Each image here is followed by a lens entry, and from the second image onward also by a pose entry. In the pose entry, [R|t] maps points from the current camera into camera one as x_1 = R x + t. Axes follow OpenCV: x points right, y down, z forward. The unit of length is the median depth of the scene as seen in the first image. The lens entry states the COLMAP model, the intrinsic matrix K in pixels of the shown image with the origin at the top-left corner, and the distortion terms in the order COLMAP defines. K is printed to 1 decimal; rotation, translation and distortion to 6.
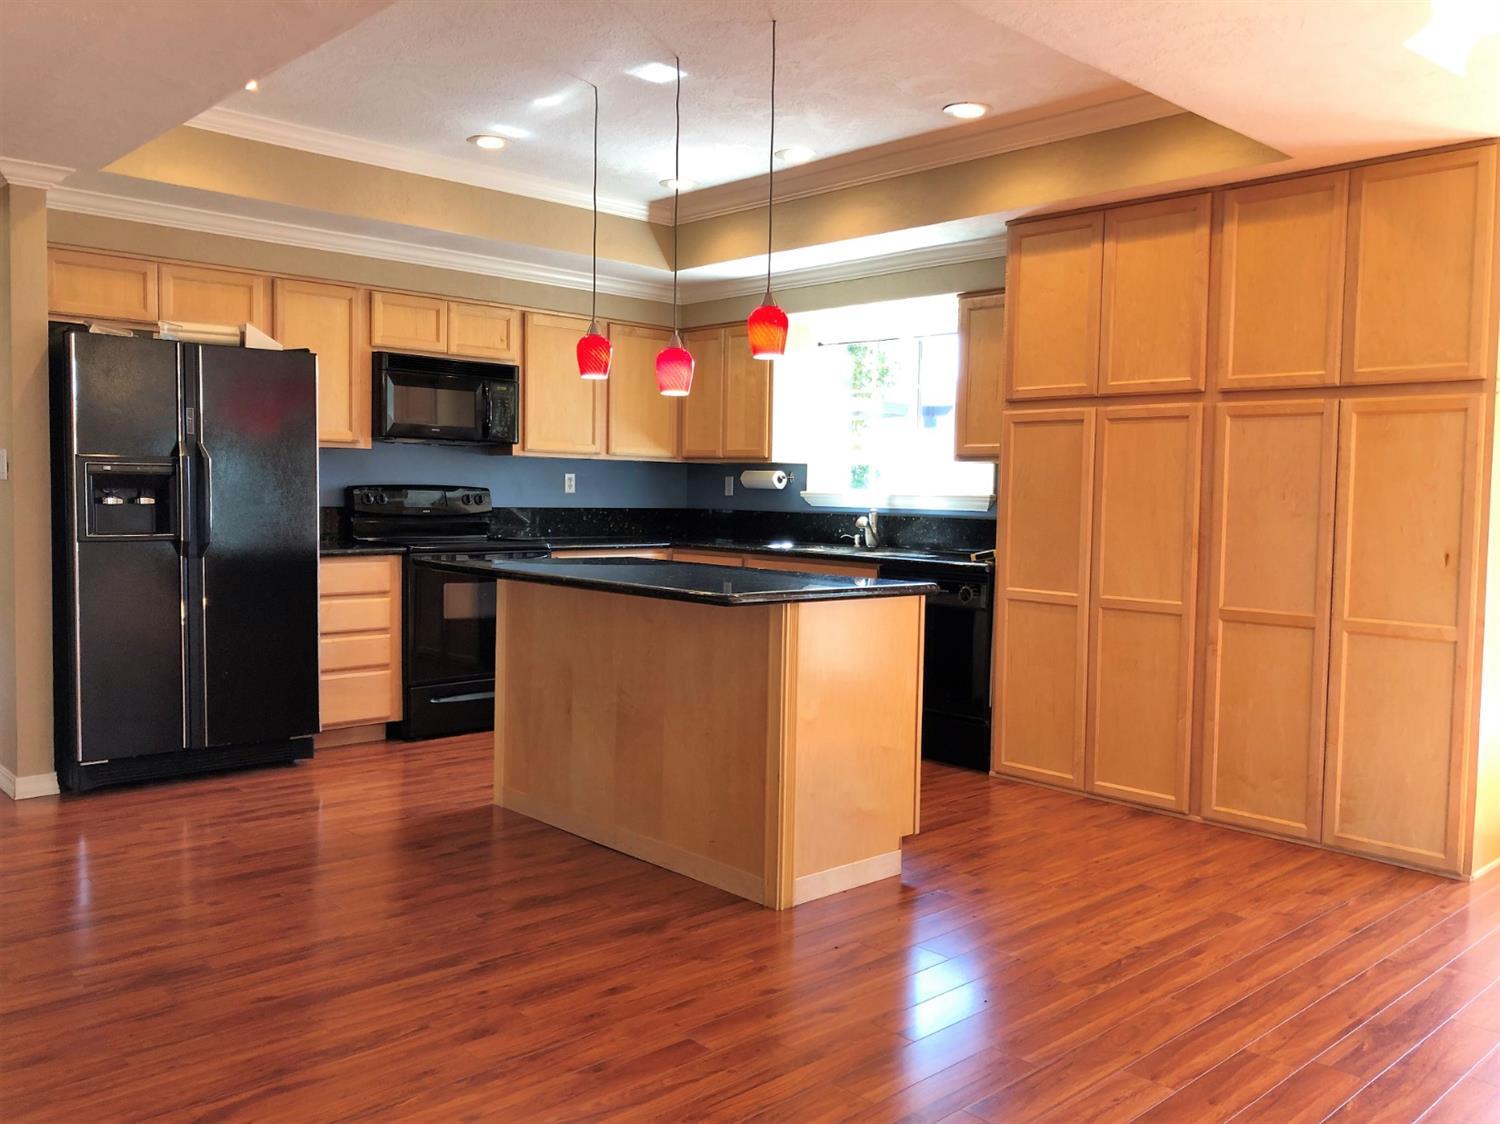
lens RADIAL K [[1231.4, 0, 745.7], [0, 1231.4, 563.1], [0, 0, 1]] dist [0.006853, -0.011966]
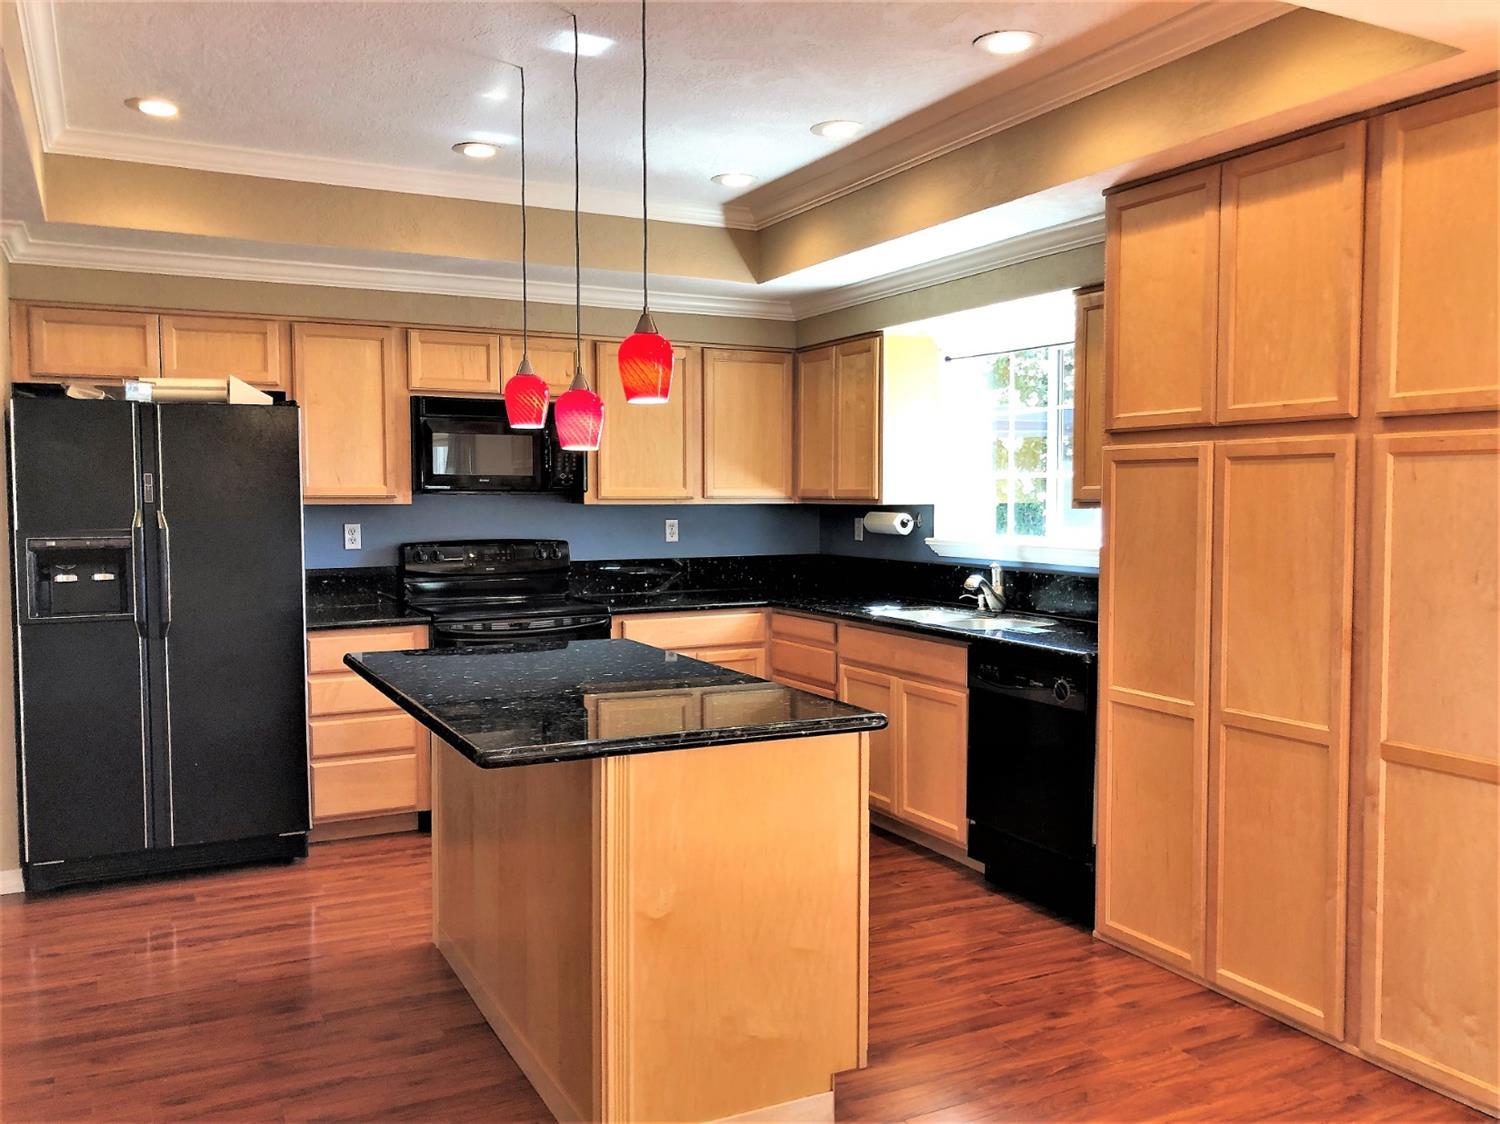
lens RADIAL K [[1231.4, 0, 751.3], [0, 1231.4, 561.0], [0, 0, 1]] dist [0.006853, -0.011966]
pose [[0.961466, -0.004773, -0.274884, 0.214166], [0.002886, 0.999969, -0.007271, -0.050985], [0.274910, 0.006197, 0.961450, 0.236828]]
